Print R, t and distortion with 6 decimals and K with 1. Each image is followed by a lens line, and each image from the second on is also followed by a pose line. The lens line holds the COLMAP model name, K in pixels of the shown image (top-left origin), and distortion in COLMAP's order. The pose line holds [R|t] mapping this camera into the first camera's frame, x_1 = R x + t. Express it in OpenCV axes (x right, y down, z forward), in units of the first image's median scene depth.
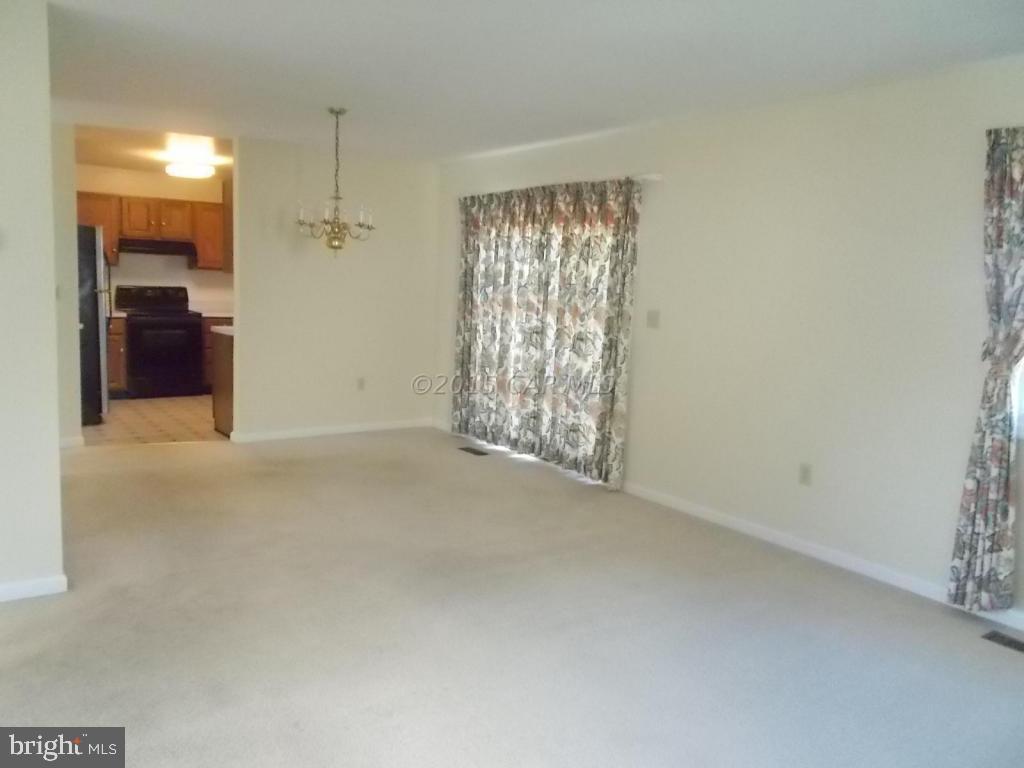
lens RADIAL K [[797.6, 0, 512.0], [0, 797.6, 384.0], [0, 0, 1]] dist [-0.000599, 0.001566]
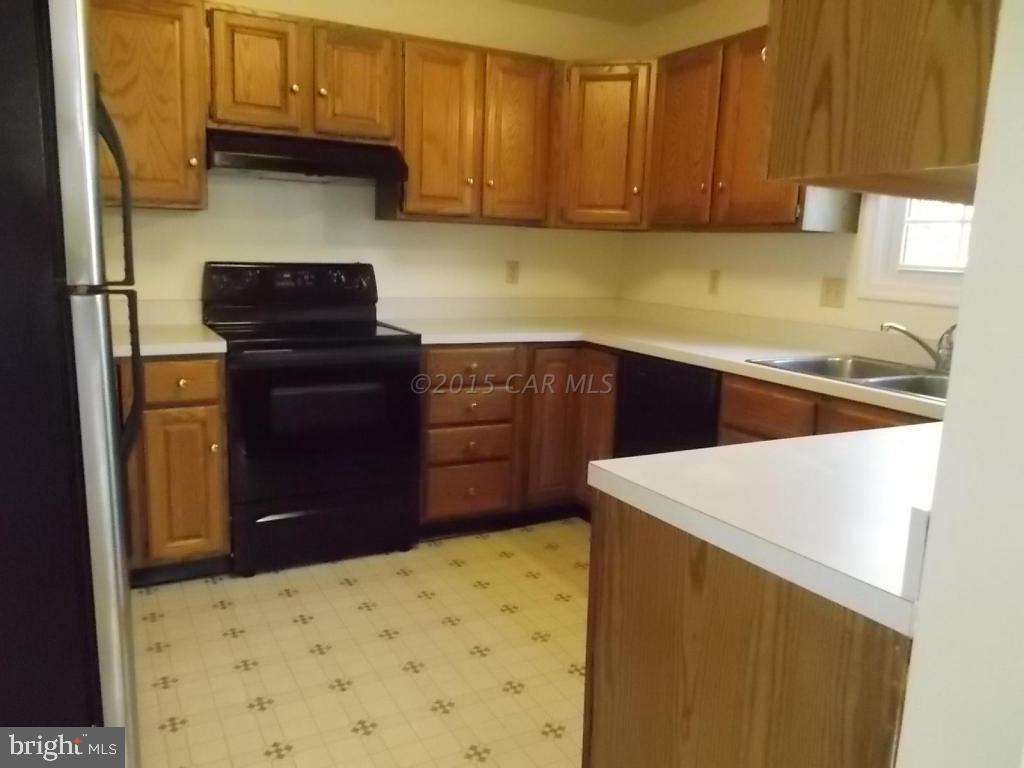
lens RADIAL K [[780.7, 0, 512.0], [0, 780.7, 384.0], [0, 0, 1]] dist [0.002424, 0.002350]
pose [[0.992167, 0.014147, -0.124113, -0.303006], [-0.009860, 0.999336, 0.035089, -0.079485], [0.124527, -0.033590, 0.991647, 0.647511]]
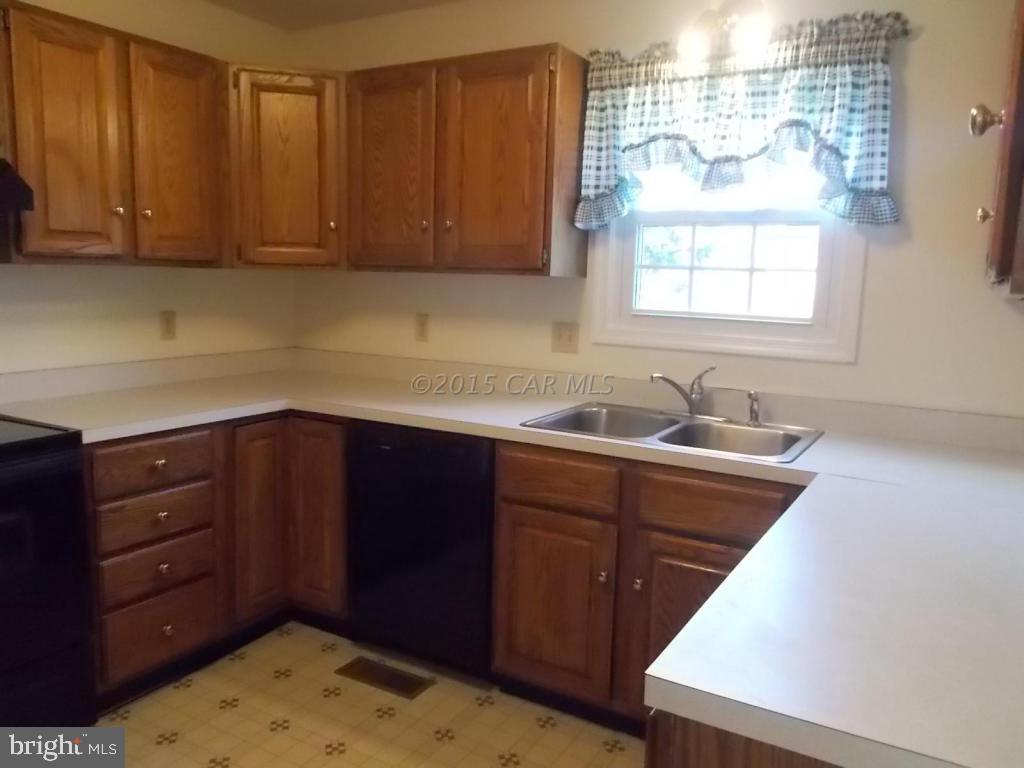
lens RADIAL K [[797.6, 0, 512.0], [0, 797.6, 384.0], [0, 0, 1]] dist [-0.000599, 0.001566]
pose [[0.913035, -0.078696, 0.400218, -0.366082], [0.072243, 0.996899, 0.031211, -0.102774], [-0.401432, 0.000417, 0.915889, 0.710453]]
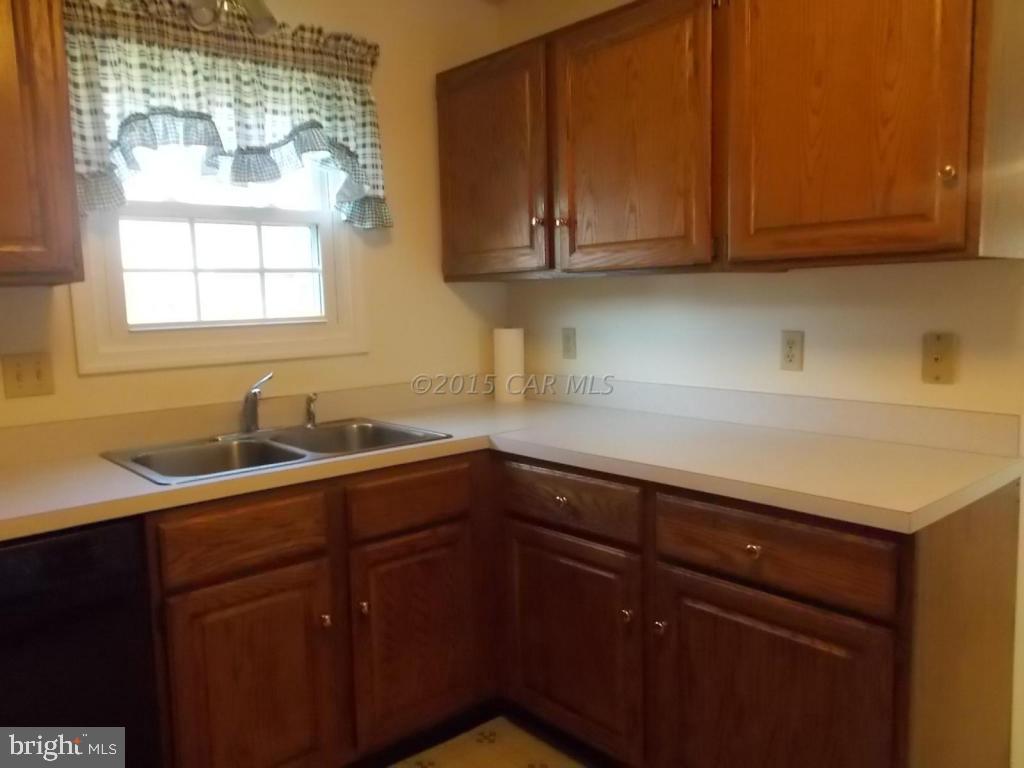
lens RADIAL K [[780.7, 0, 512.0], [0, 780.7, 384.0], [0, 0, 1]] dist [0.002424, 0.002350]
pose [[-0.095414, -0.154727, 0.983339, -0.452956], [0.160063, 0.972607, 0.168570, -0.123843], [-0.982485, 0.173480, -0.068034, 0.892693]]
